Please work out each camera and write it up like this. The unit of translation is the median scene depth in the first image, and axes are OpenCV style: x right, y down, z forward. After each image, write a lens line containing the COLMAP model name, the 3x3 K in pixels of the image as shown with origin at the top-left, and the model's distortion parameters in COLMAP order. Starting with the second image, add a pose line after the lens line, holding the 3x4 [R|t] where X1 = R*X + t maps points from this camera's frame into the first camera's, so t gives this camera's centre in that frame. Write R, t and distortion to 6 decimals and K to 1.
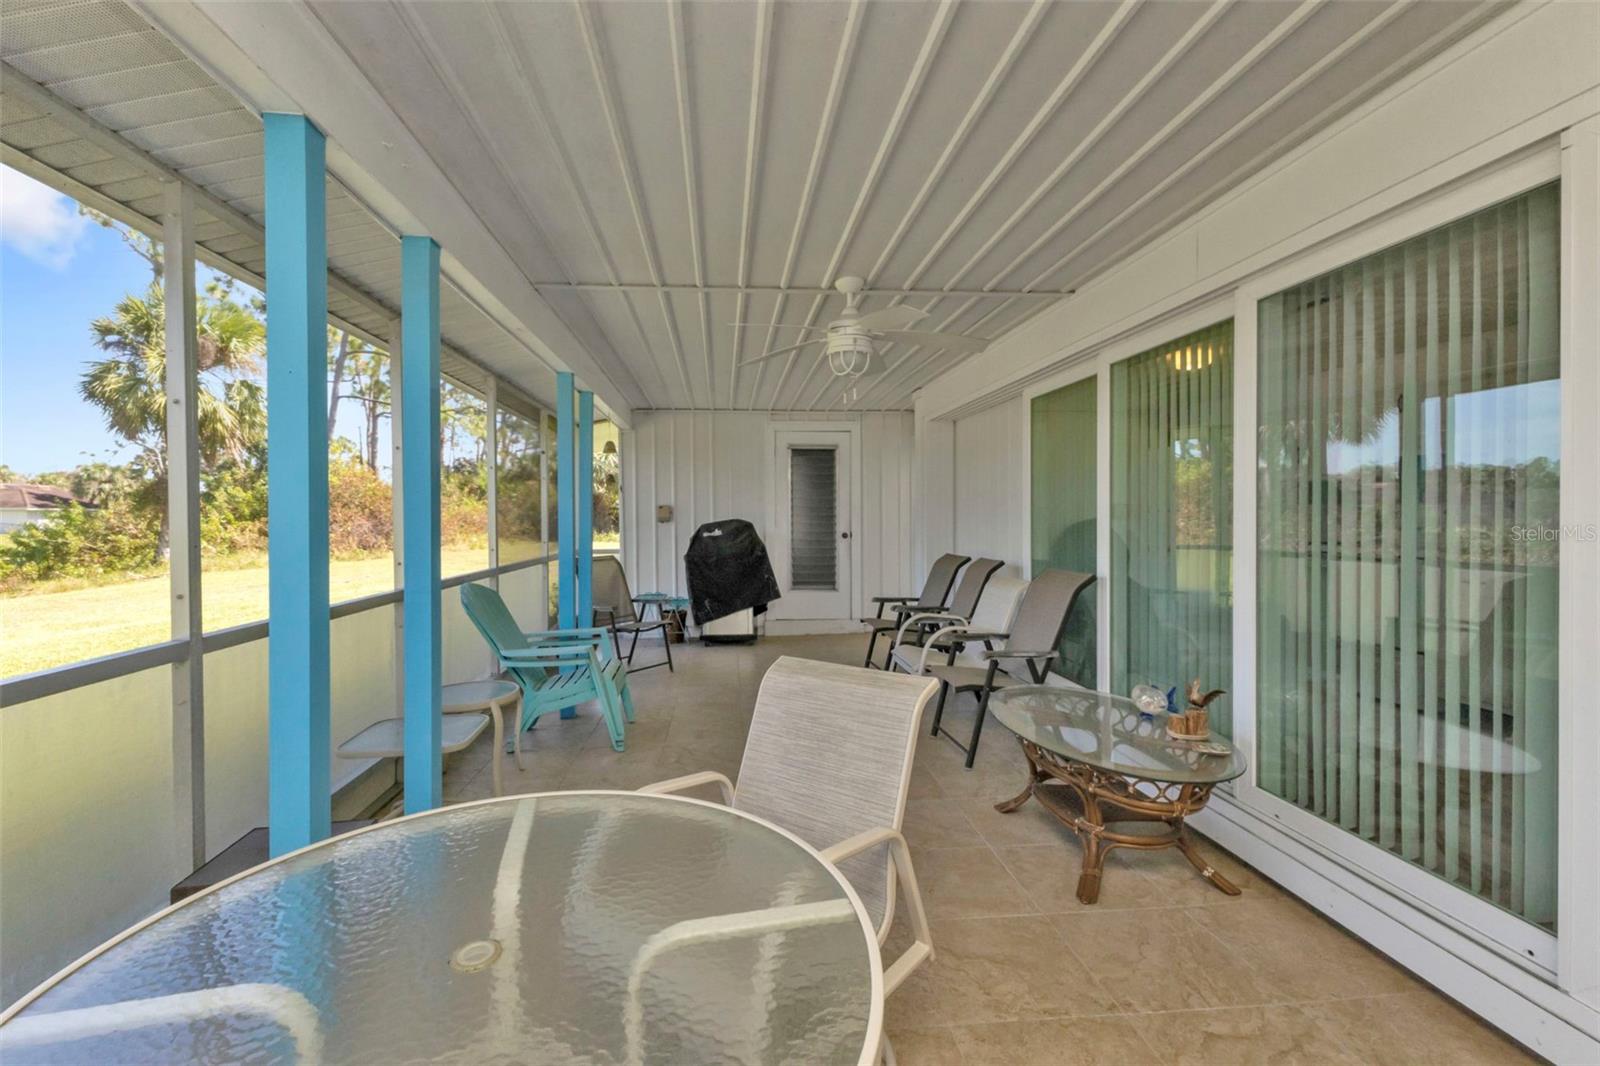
lens RADIAL K [[696.1, 0, 789.4], [0, 696.1, 528.3], [0, 0, 1]] dist [0.004484, 0.000334]
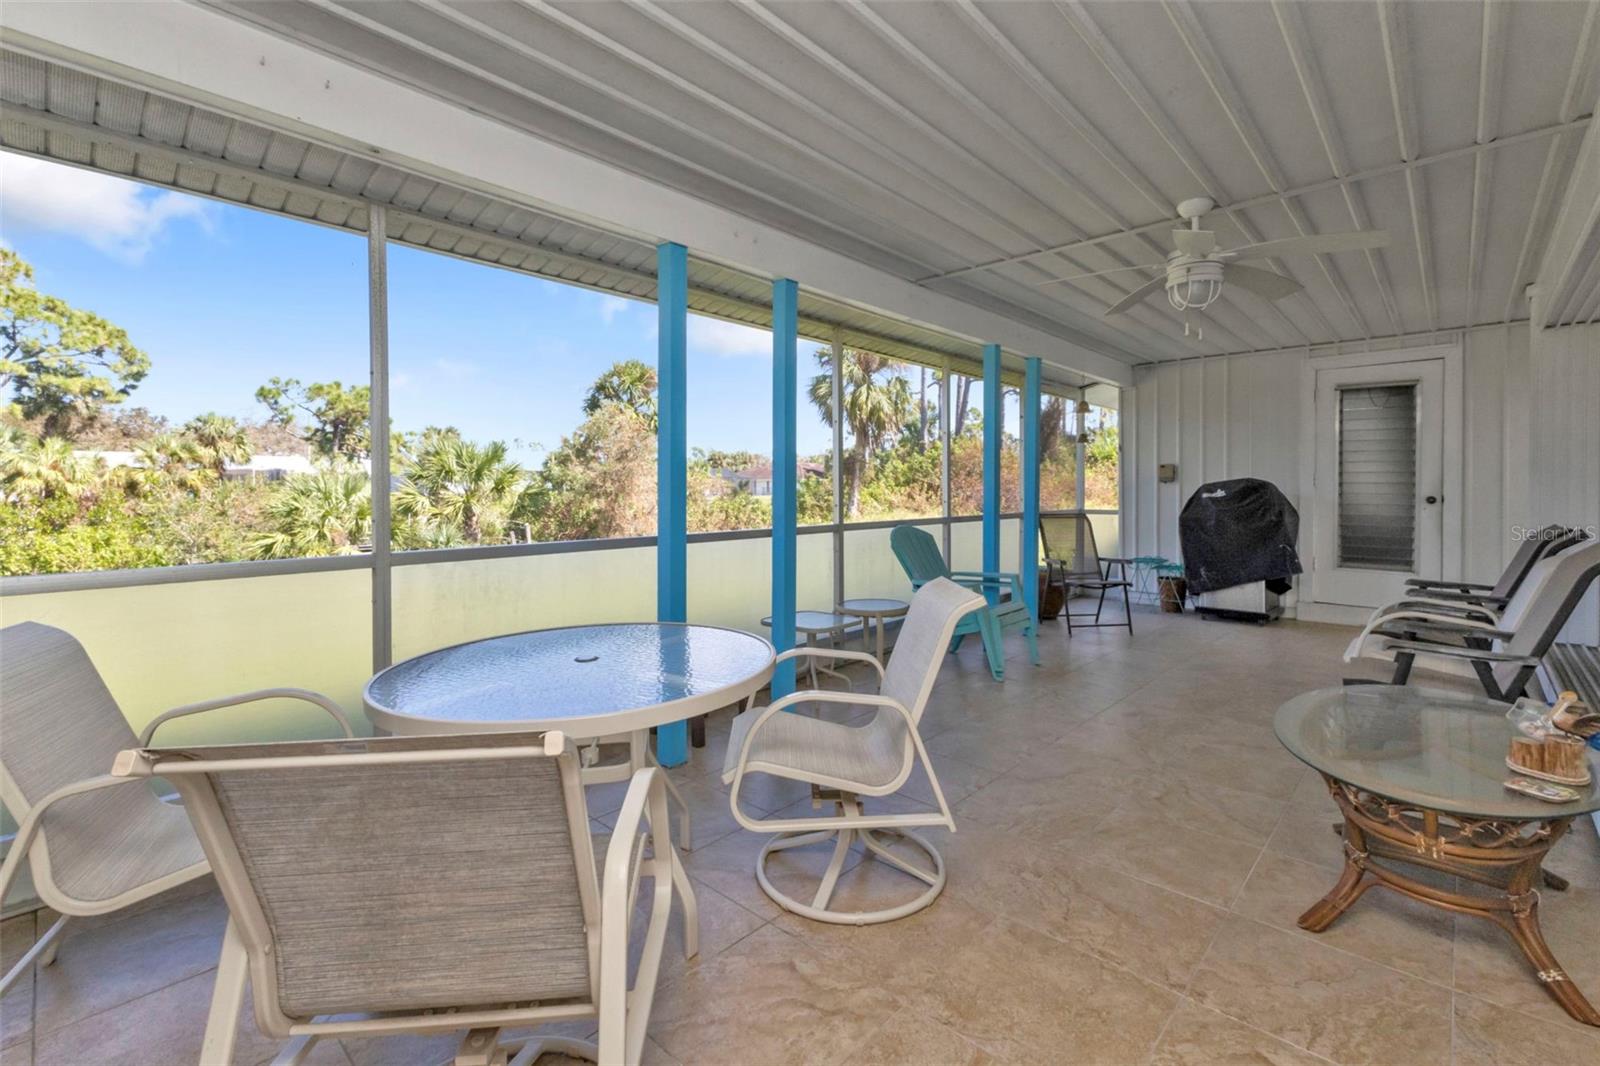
lens RADIAL K [[696.1, 0, 798.3], [0, 696.1, 495.4], [0, 0, 1]] dist [0.004484, 0.000334]
pose [[0.676667, 0.012328, -0.736186, 0.174405], [-0.013570, 0.999899, 0.004272, 0.011541], [0.736164, 0.007099, 0.676766, 0.004367]]
